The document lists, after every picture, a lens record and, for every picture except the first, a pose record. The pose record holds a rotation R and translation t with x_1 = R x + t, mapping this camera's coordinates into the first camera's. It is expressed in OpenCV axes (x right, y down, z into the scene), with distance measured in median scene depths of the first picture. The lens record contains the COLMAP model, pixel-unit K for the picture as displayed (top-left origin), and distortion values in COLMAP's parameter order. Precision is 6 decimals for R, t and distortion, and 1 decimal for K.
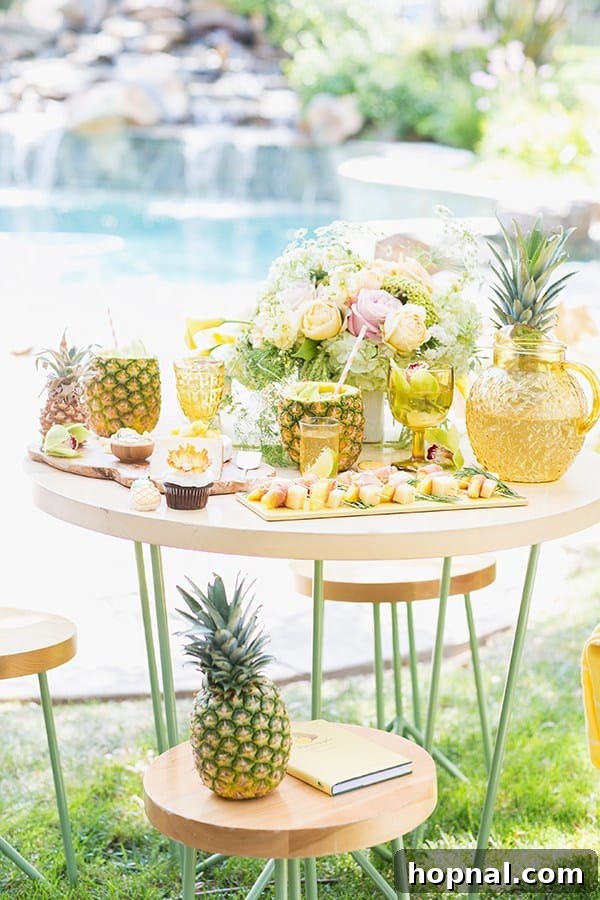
lens RADIAL K [[2222.5, 0, 300.0], [0, 2222.5, 450.0], [0, 0, 1]] dist [0.075809, -0.225237]
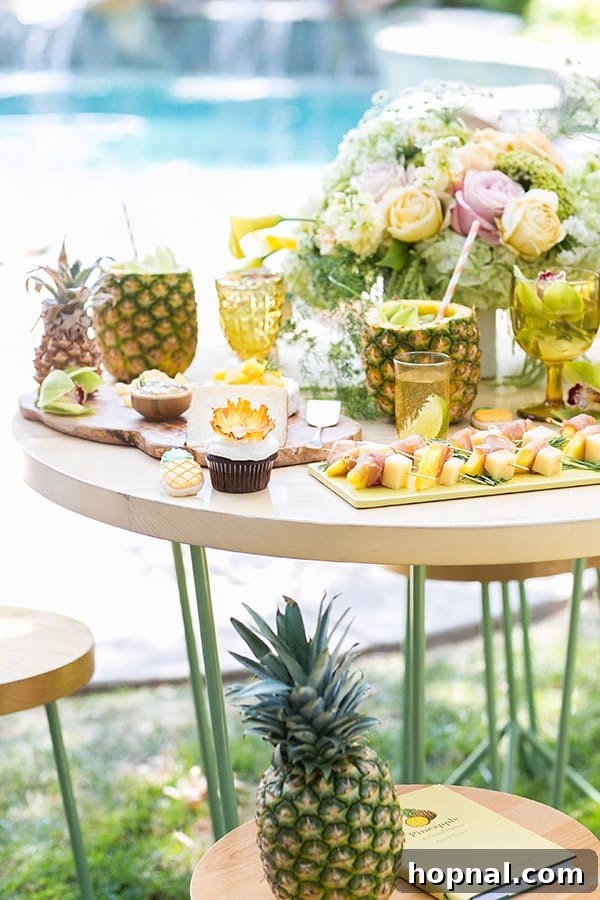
lens RADIAL K [[2374.2, 0, 300.0], [0, 2374.2, 450.0], [0, 0, 1]] dist [-0.053563, 0.417307]
pose [[0.999557, -0.023229, -0.018628, -0.016166], [0.024047, 0.998700, 0.044937, -0.017941], [0.017560, -0.045365, 0.998816, 0.227420]]
